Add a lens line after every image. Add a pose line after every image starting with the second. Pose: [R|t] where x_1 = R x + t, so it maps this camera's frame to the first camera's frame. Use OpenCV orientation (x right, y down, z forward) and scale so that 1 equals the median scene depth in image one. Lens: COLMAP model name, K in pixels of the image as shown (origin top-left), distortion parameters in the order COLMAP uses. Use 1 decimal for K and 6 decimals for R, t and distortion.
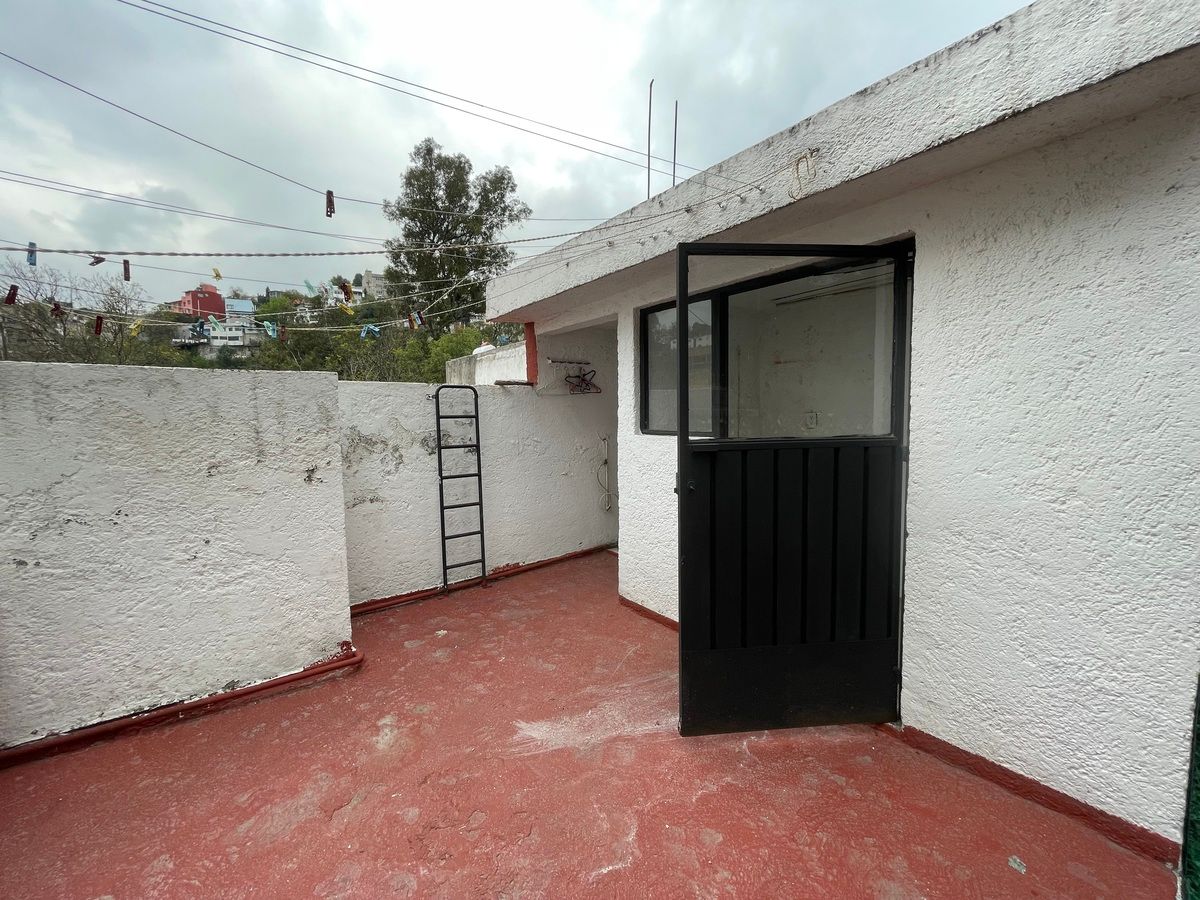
lens RADIAL K [[485.0, 0, 598.5], [0, 485.0, 447.0], [0, 0, 1]] dist [-0.003628, 0.000744]
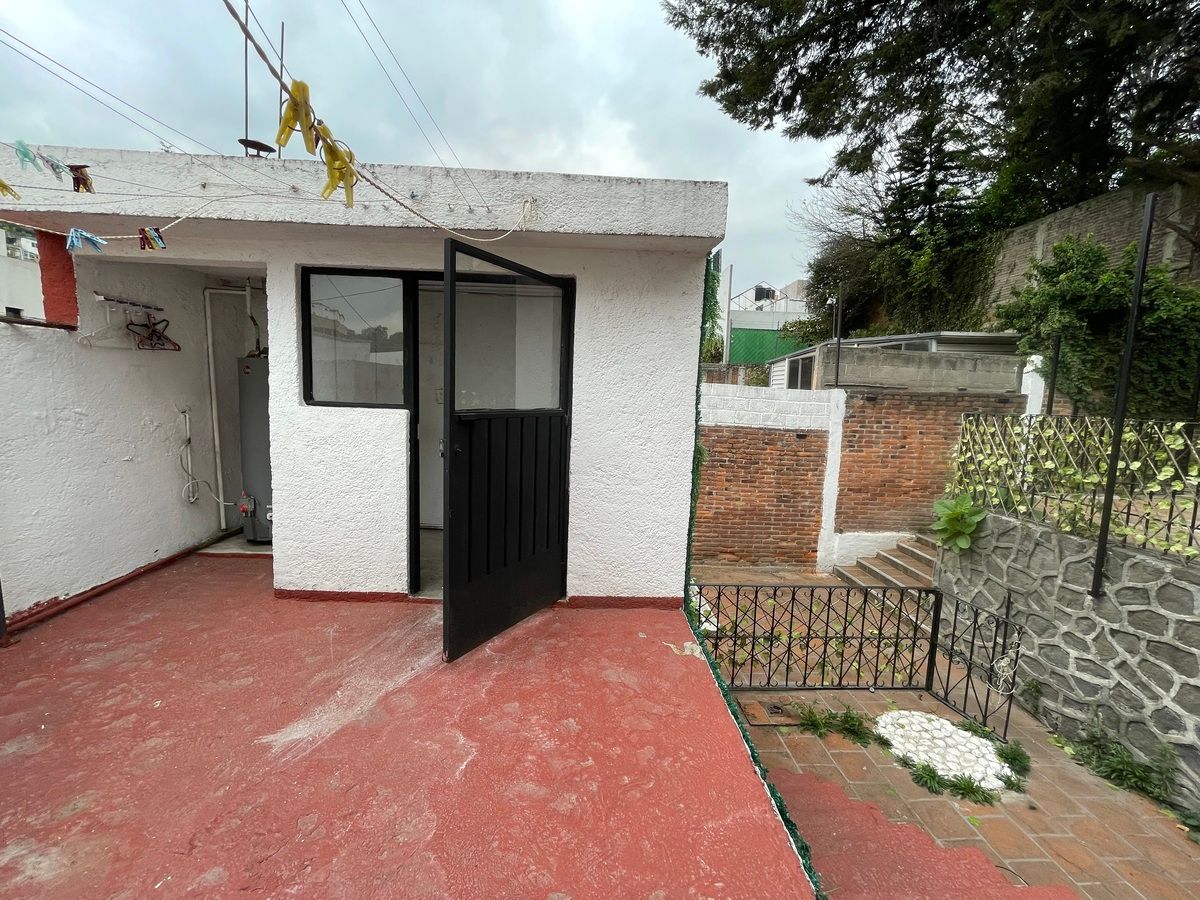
lens RADIAL K [[485.0, 0, 601.3], [0, 485.0, 447.7], [0, 0, 1]] dist [-0.003628, 0.000744]
pose [[0.581418, -0.051409, 0.811979, -0.303030], [0.011611, 0.998424, 0.054900, 0.008516], [-0.813522, -0.022492, 0.581099, 0.015722]]
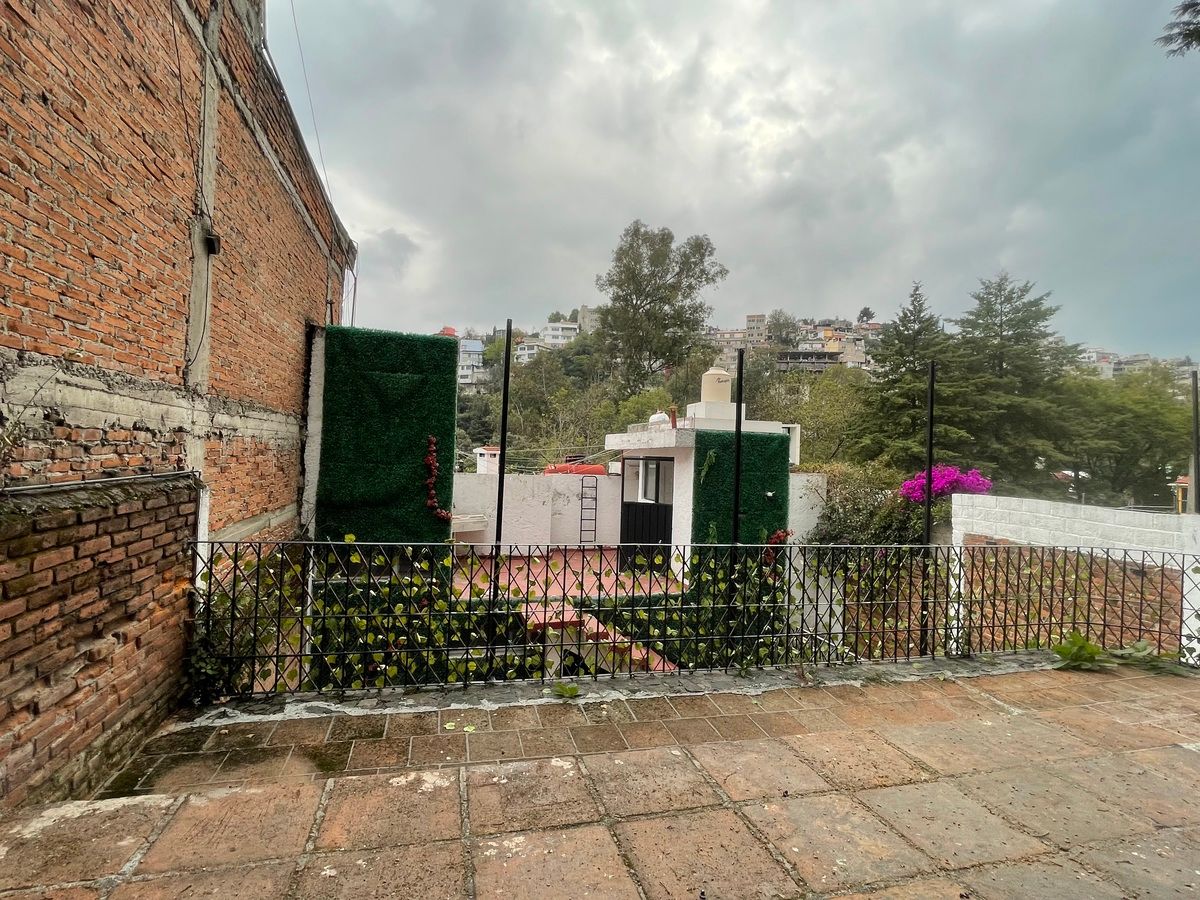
lens RADIAL K [[584.2, 0, 594.0], [0, 584.2, 451.3], [0, 0, 1]] dist [-0.003545, -0.000221]
pose [[0.916805, 0.044659, -0.396829, 1.090318], [-0.075527, 0.995184, -0.062493, -0.062109], [0.392127, 0.087265, 0.915763, -2.147808]]
